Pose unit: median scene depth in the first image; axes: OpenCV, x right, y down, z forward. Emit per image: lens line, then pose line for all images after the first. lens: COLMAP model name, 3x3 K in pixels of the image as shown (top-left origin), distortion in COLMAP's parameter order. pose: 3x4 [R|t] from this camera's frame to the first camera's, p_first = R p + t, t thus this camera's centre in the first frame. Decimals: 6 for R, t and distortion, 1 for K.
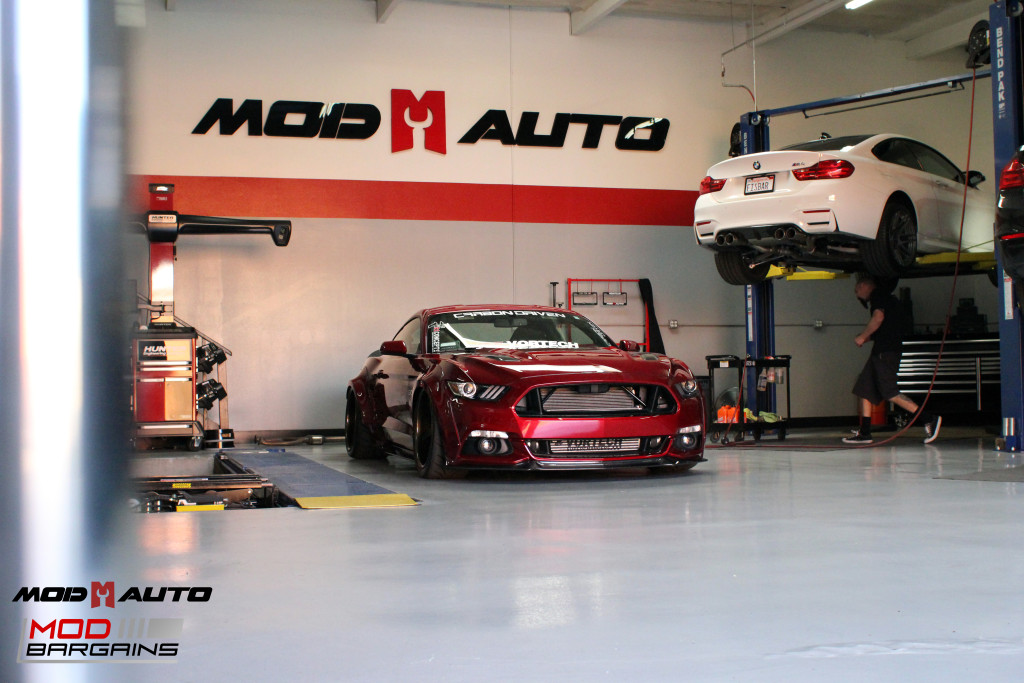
lens RADIAL K [[1284.5, 0, 512.0], [0, 1284.5, 341.5], [0, 0, 1]] dist [-0.089153, 0.089767]
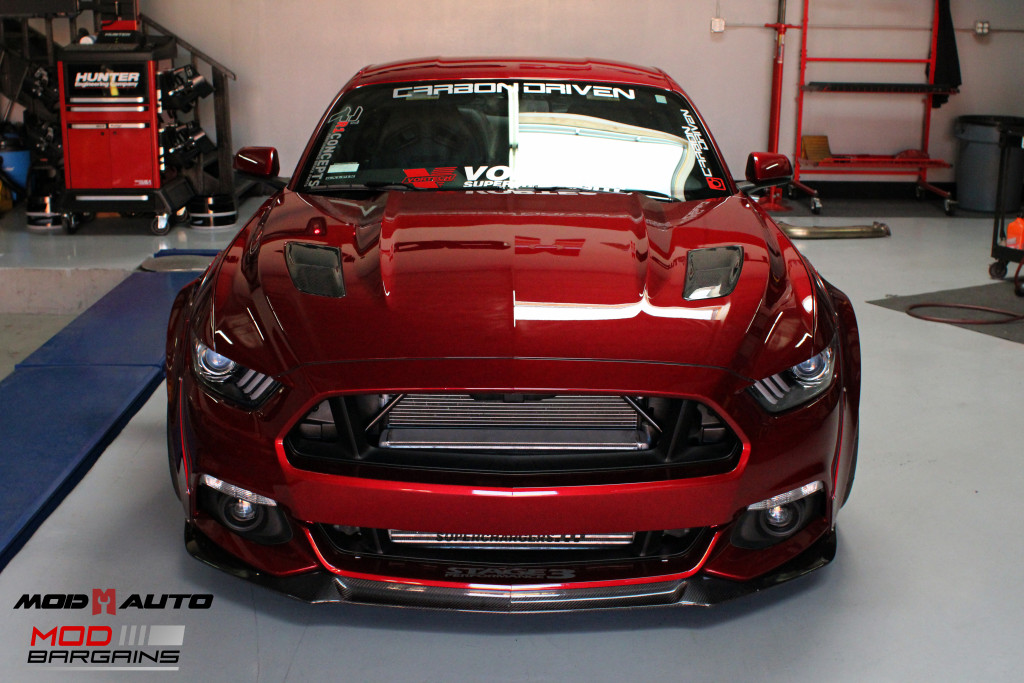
lens RADIAL K [[1284.5, 0, 512.0], [0, 1284.5, 341.5], [0, 0, 1]] dist [-0.089153, 0.089767]
pose [[0.960567, 0.094426, -0.261524, 0.105019], [-0.014370, 0.956171, 0.292457, -0.056951], [0.277677, -0.277167, 0.919823, 0.427975]]
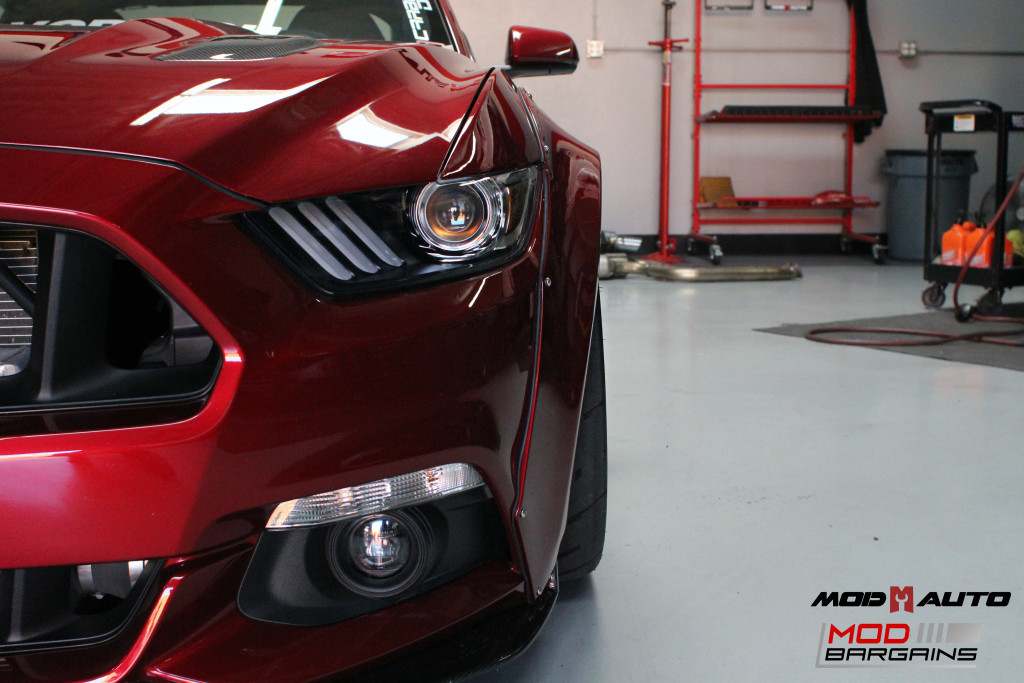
lens RADIAL K [[1284.5, 0, 512.0], [0, 1284.5, 341.5], [0, 0, 1]] dist [-0.089153, 0.089767]
pose [[0.968153, 0.049003, -0.245515, 0.130950], [-0.004223, 0.983715, 0.179688, 0.014294], [0.250322, -0.172928, 0.952594, 0.571905]]
